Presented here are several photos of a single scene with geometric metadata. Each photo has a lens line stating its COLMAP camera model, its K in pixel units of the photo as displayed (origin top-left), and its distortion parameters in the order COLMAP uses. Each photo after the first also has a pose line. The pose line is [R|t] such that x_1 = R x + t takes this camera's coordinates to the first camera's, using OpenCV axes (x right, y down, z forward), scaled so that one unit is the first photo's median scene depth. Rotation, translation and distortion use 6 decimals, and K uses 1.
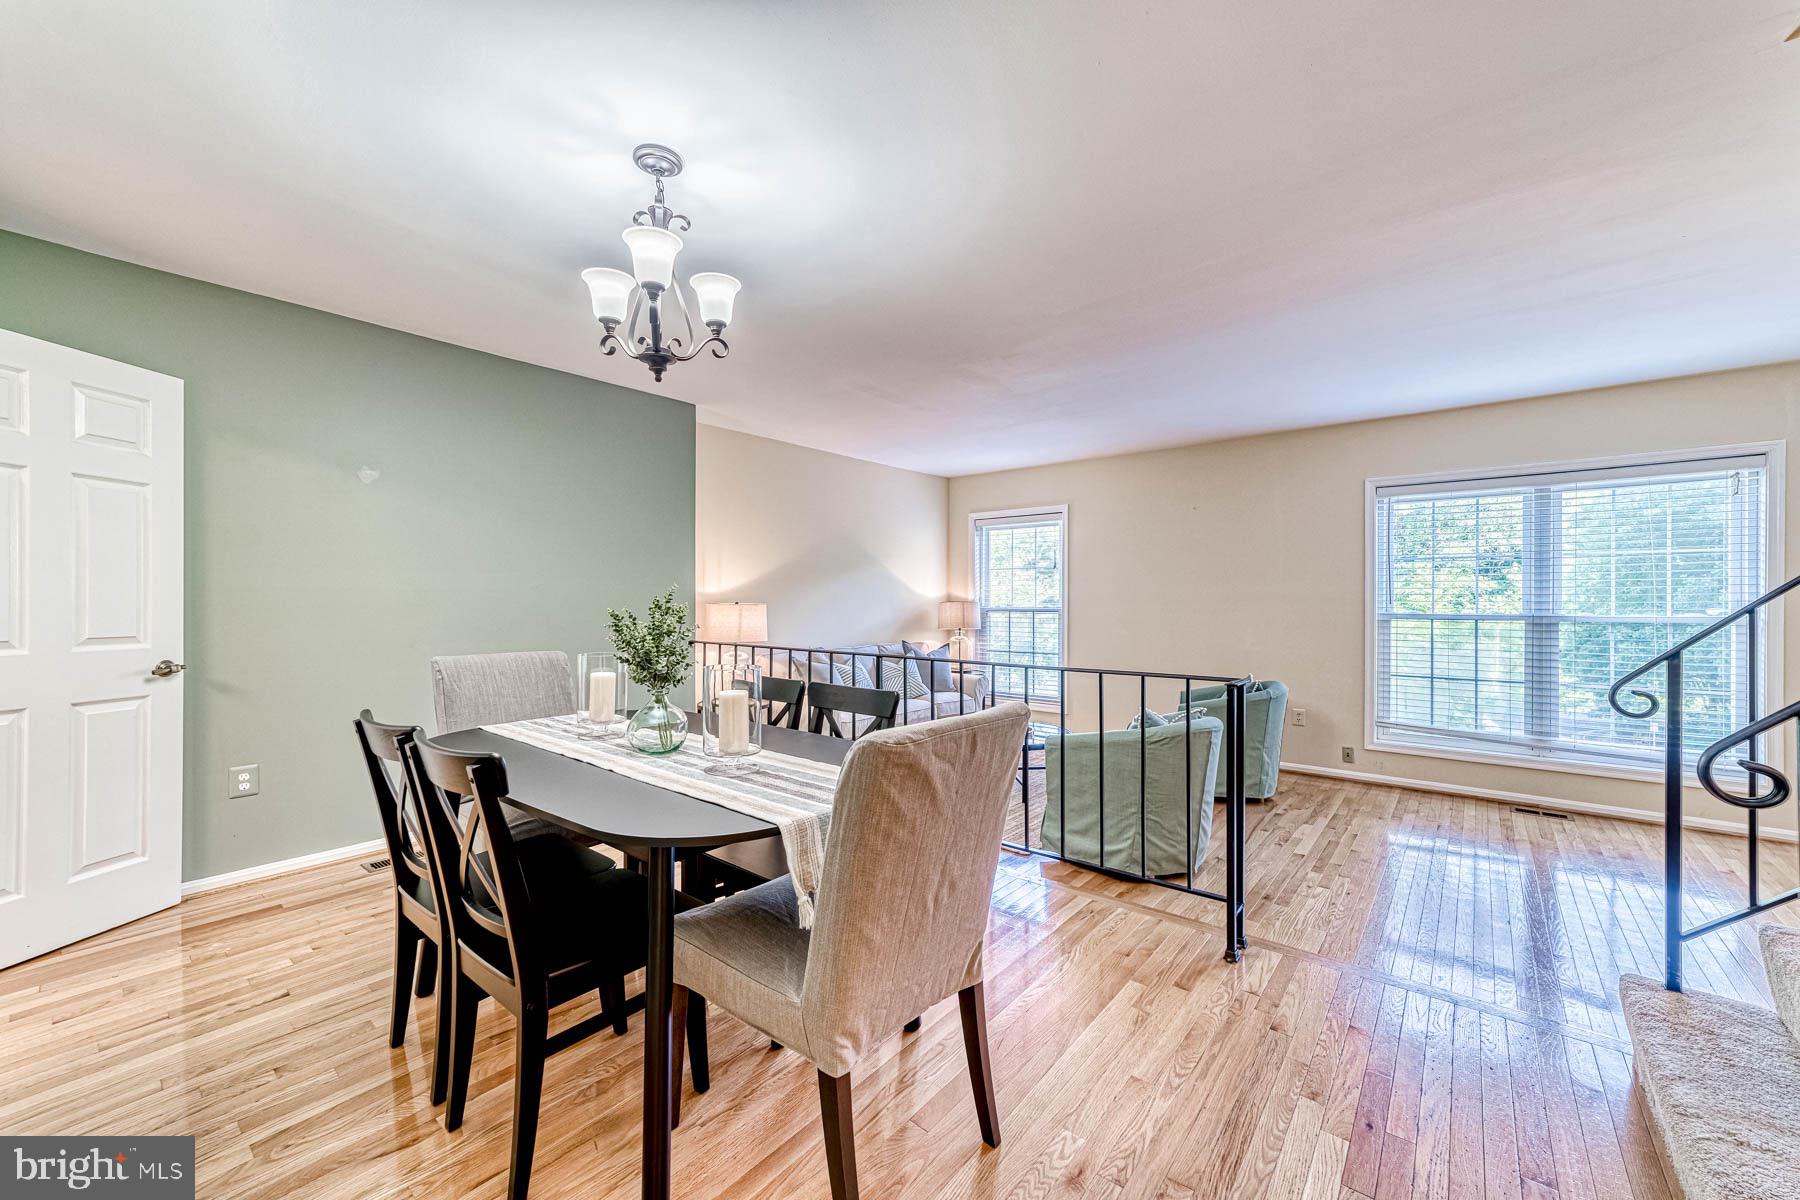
lens RADIAL K [[712.7, 0, 977.7], [0, 712.7, 602.0], [0, 0, 1]] dist [-0.012994, 0.006531]
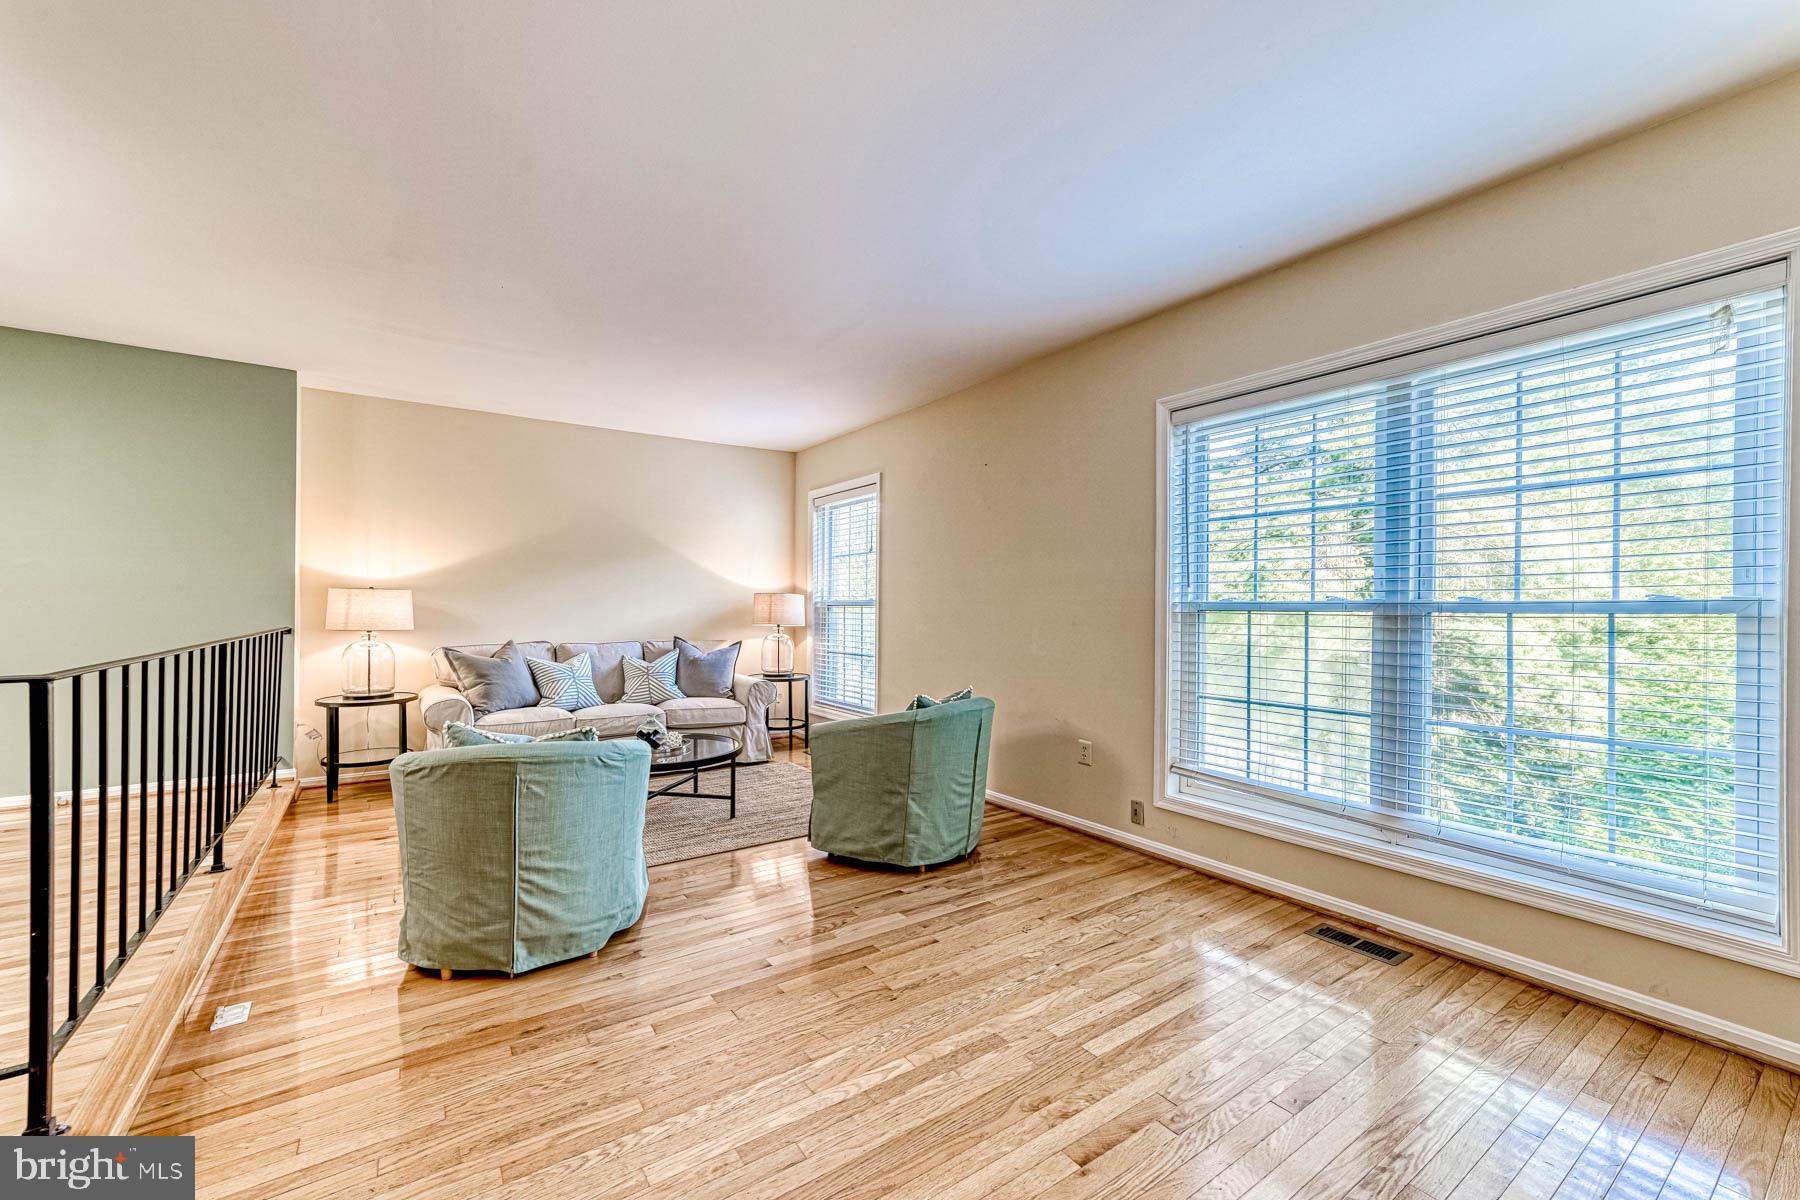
lens RADIAL K [[750.5, 0, 880.1], [0, 750.5, 608.8], [0, 0, 1]] dist [0.000086, 0.000502]
pose [[0.956677, 0.001178, -0.291147, 0.521557], [-0.000353, 0.999996, 0.002884, 0.021195], [0.291150, -0.002656, 0.956674, 0.261184]]
